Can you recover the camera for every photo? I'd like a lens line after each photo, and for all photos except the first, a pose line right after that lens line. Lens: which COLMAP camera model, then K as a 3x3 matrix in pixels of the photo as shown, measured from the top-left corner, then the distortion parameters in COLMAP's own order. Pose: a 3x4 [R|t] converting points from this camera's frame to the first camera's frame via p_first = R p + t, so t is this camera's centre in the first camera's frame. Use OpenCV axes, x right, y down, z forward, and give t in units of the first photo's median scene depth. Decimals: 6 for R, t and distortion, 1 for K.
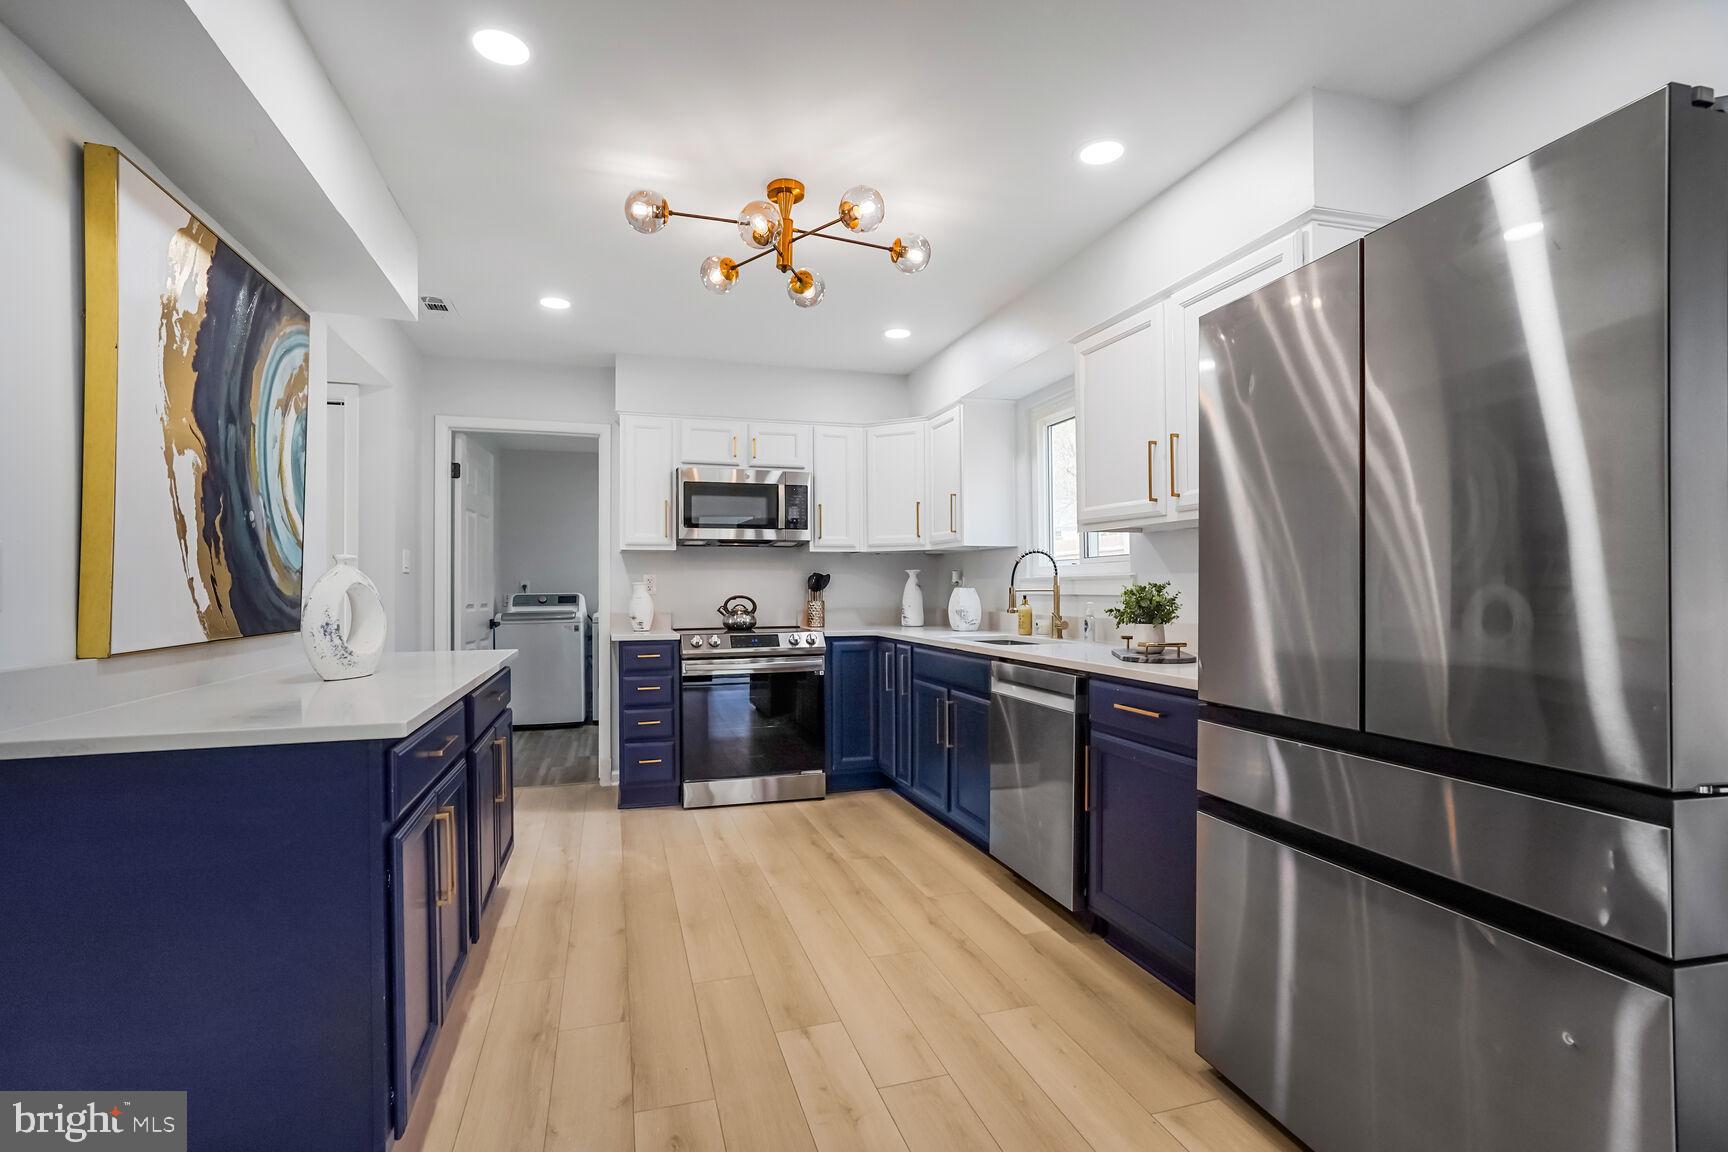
lens RADIAL K [[819.8, 0, 866.4], [0, 819.8, 592.9], [0, 0, 1]] dist [-0.060889, 0.021318]
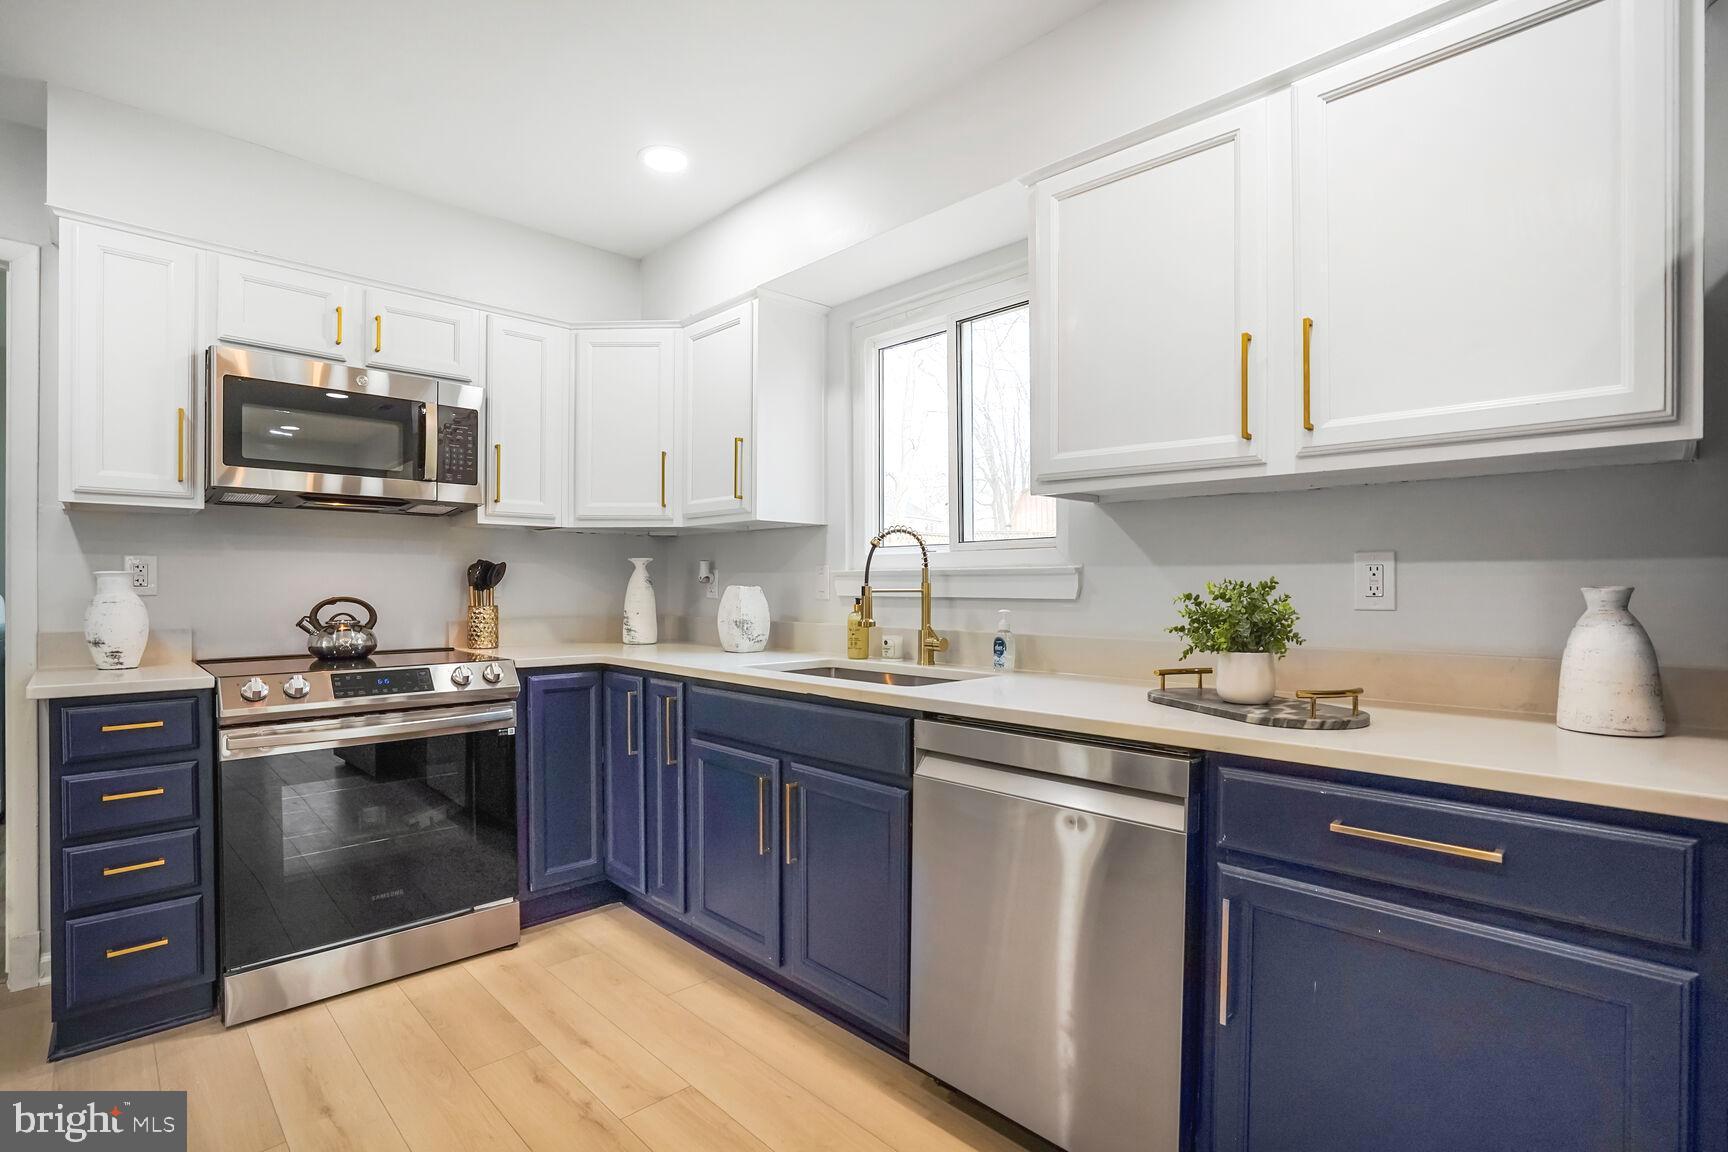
lens RADIAL K [[819.8, 0, 866.4], [0, 819.8, 592.9], [0, 0, 1]] dist [-0.060889, 0.021318]
pose [[0.890928, 0.002754, 0.454137, -0.091331], [-0.003634, 0.999993, 0.001065, -0.001598], [-0.454131, -0.002599, 0.890931, 0.378723]]
